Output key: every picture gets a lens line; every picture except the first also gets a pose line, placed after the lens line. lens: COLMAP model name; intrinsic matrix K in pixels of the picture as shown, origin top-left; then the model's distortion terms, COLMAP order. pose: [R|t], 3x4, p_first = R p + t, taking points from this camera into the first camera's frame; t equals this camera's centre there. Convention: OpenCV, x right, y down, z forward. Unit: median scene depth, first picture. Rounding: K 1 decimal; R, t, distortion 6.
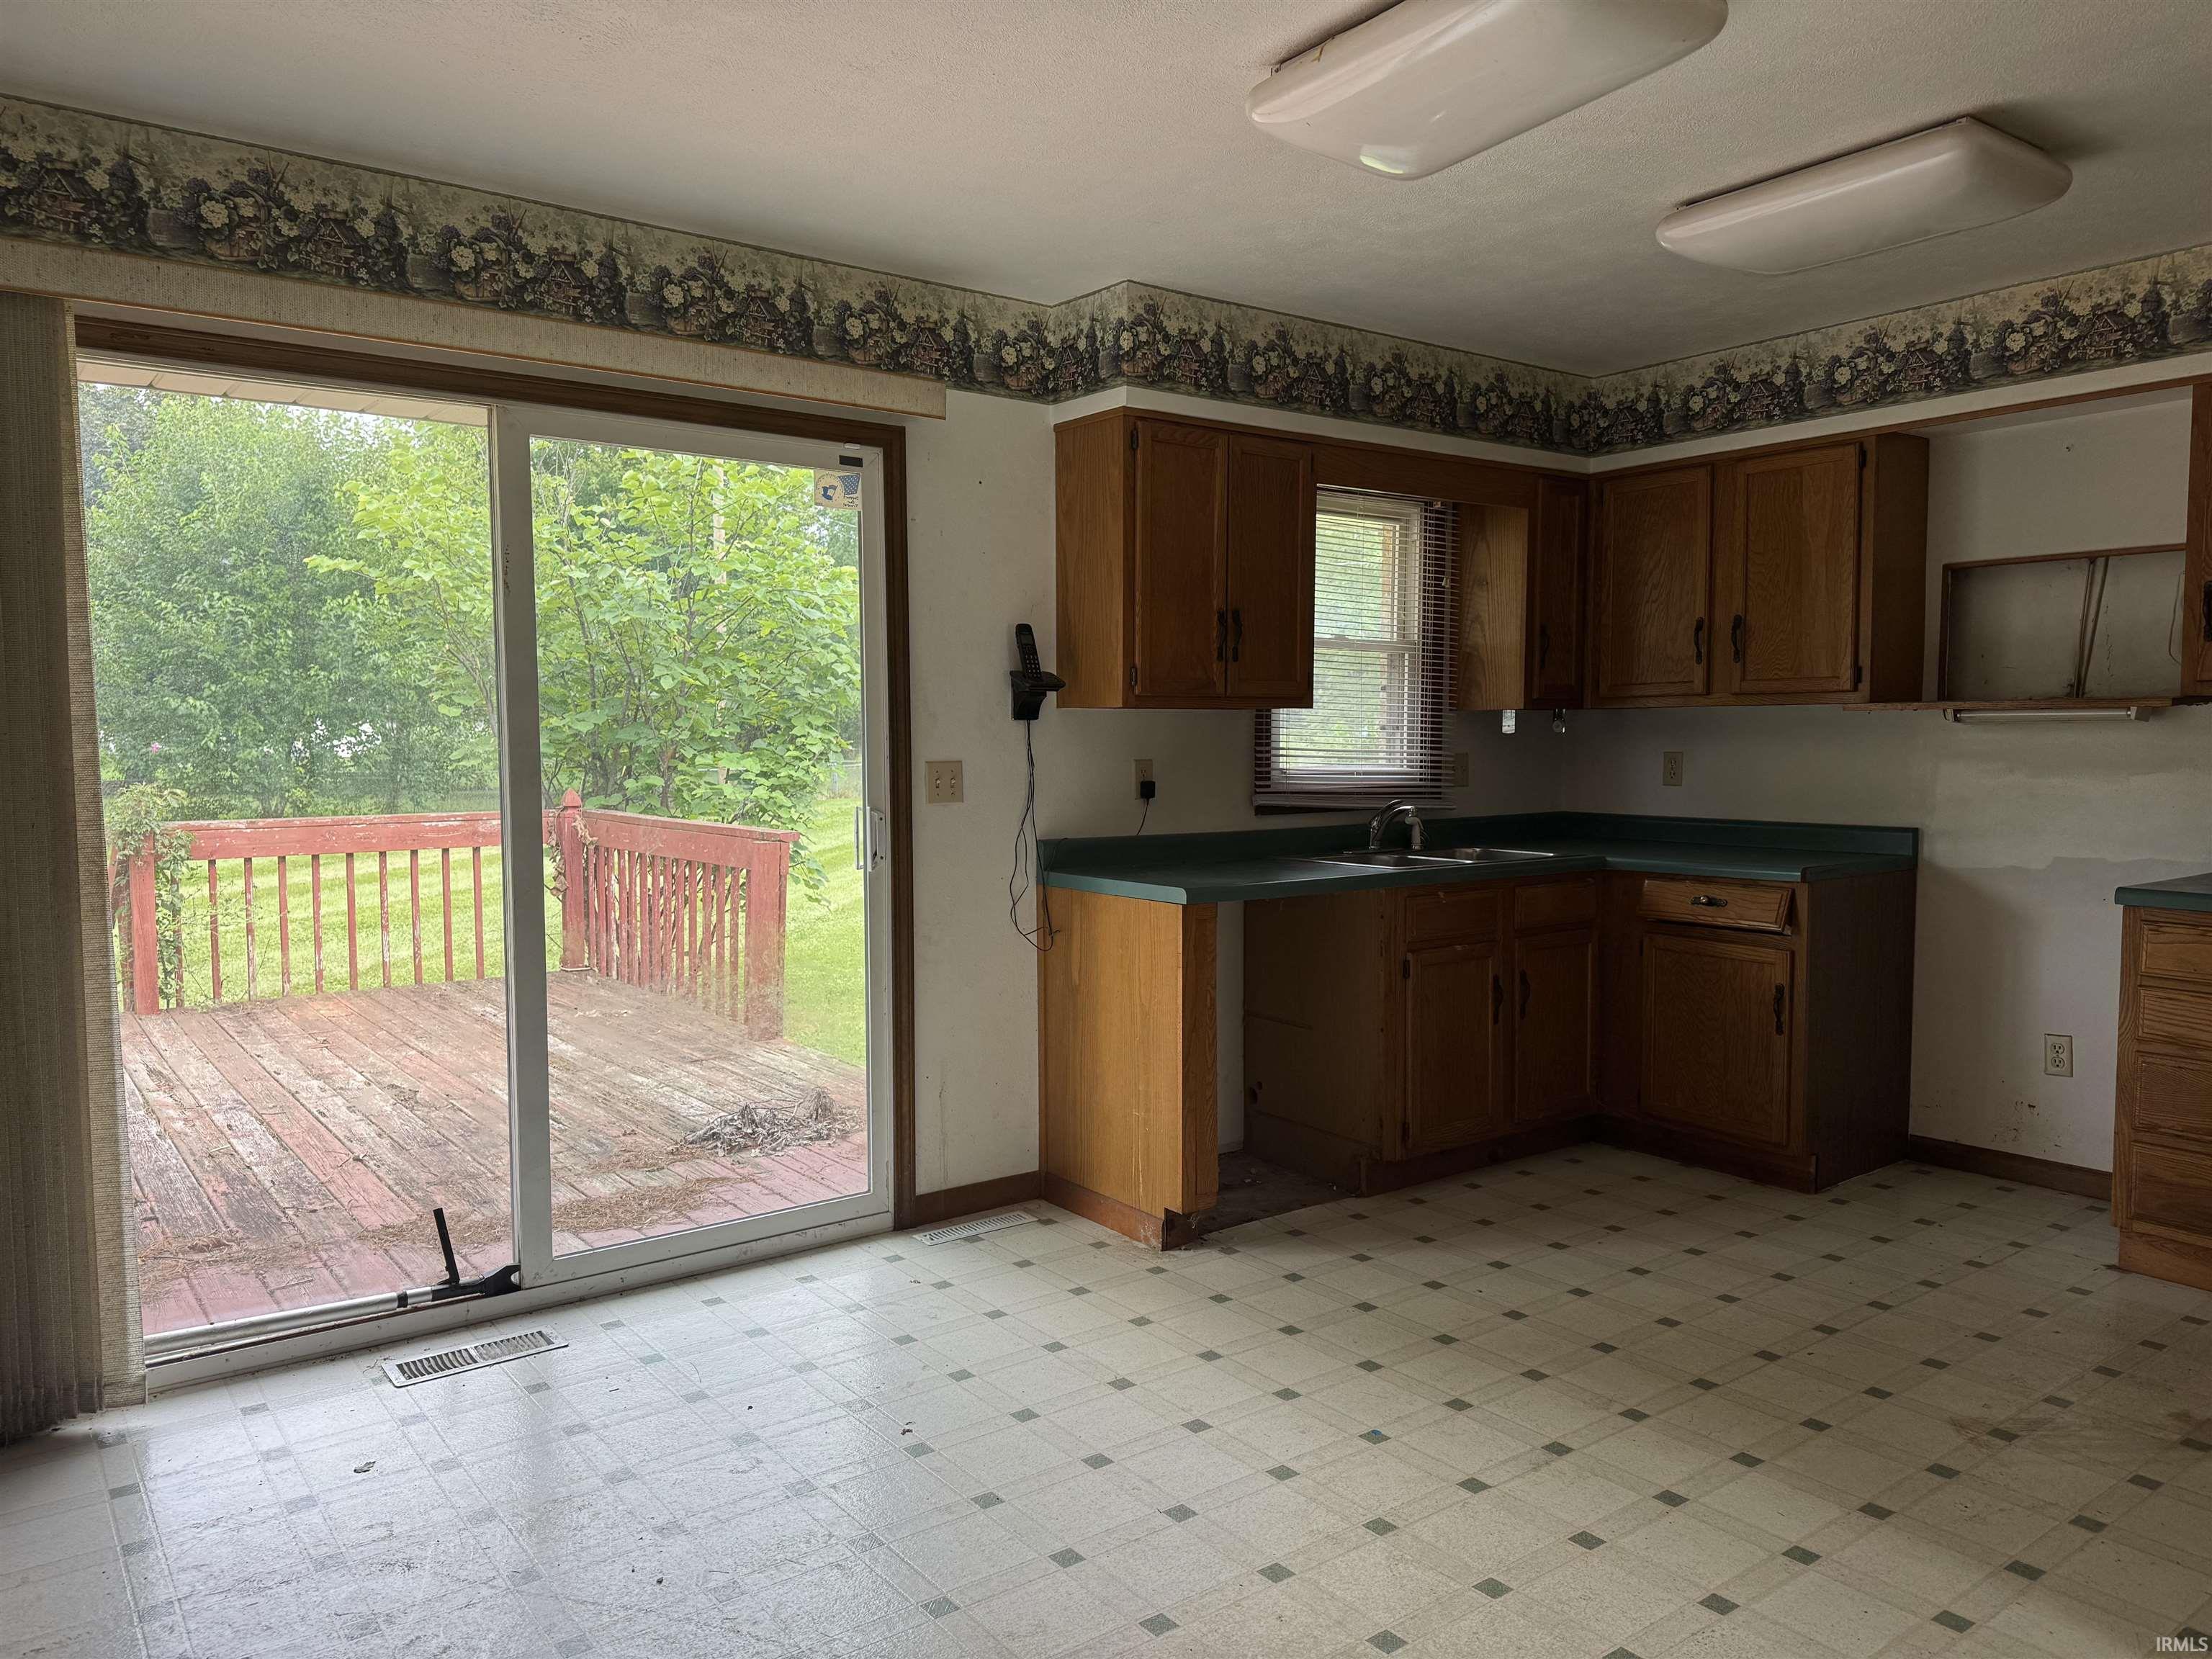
lens RADIAL K [[1546.8, 0, 1101.1], [0, 1546.8, 818.2], [0, 0, 1]] dist [0.035883, -0.037688]
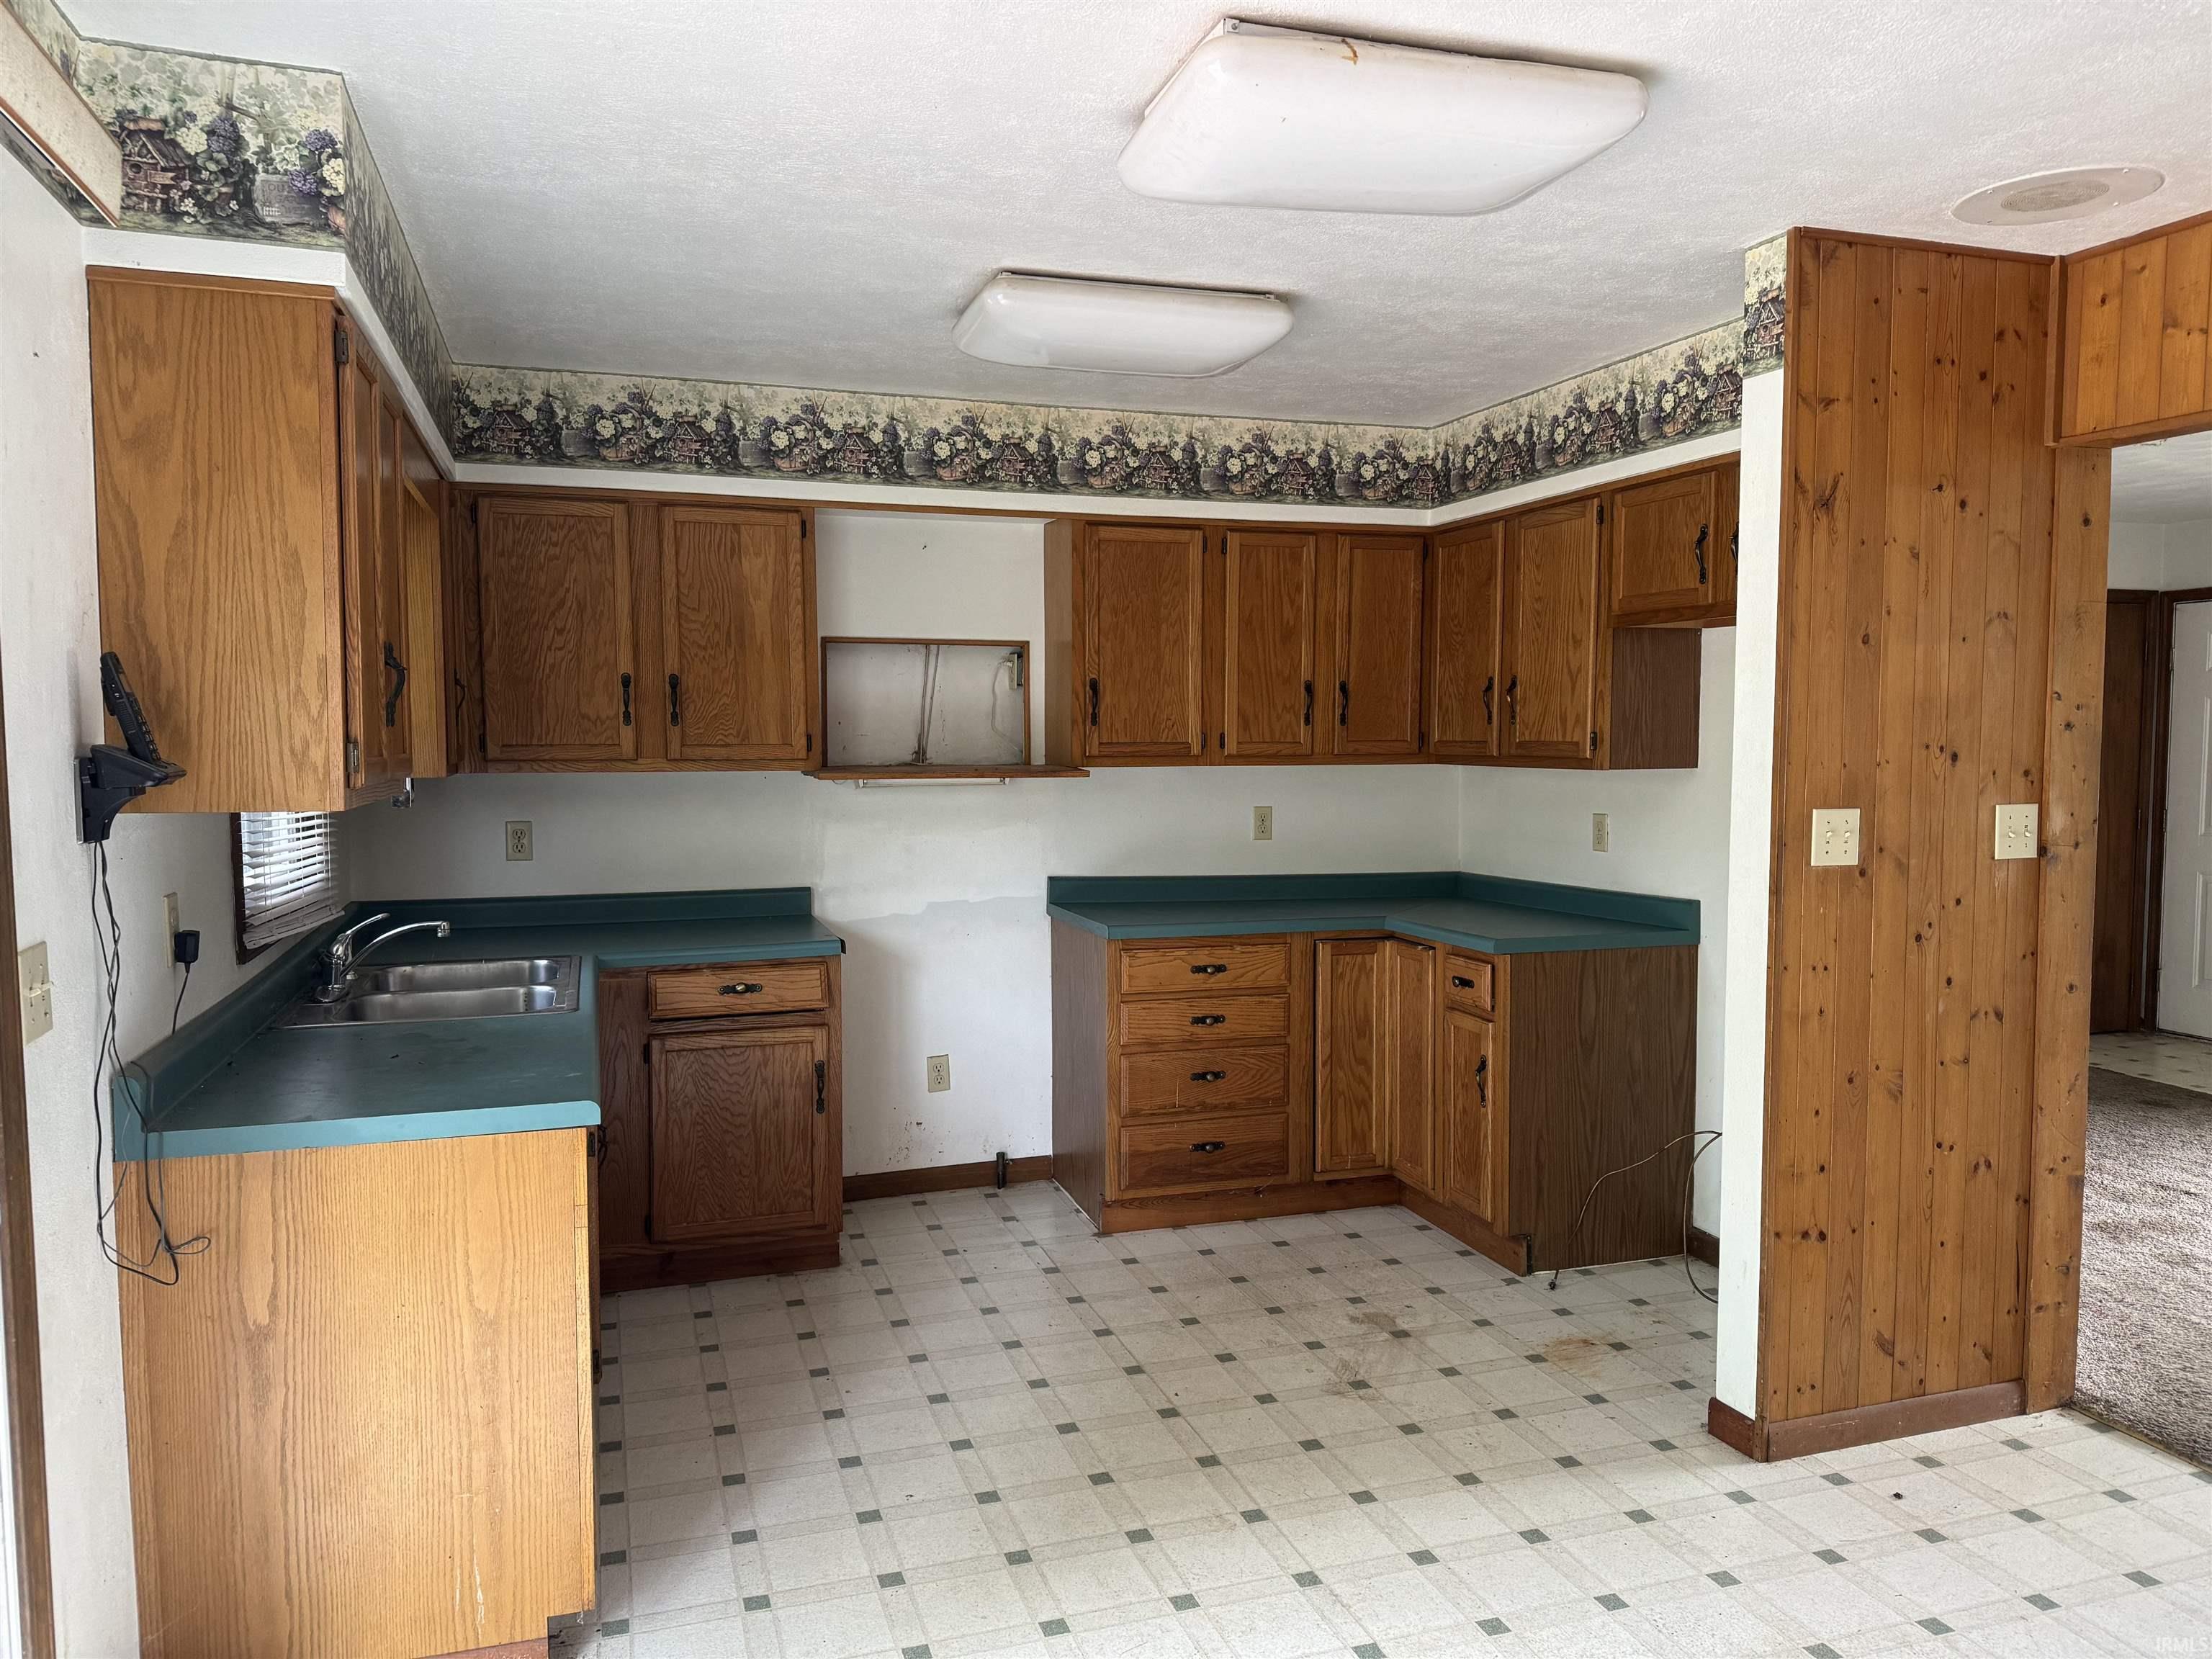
lens RADIAL K [[1546.8, 0, 1101.5], [0, 1546.8, 828.4], [0, 0, 1]] dist [0.035883, -0.037688]
pose [[0.311930, -0.059168, 0.948261, -0.450187], [0.049057, 0.997731, 0.046118, -0.081404], [-0.948838, 0.032133, 0.314125, 0.558640]]
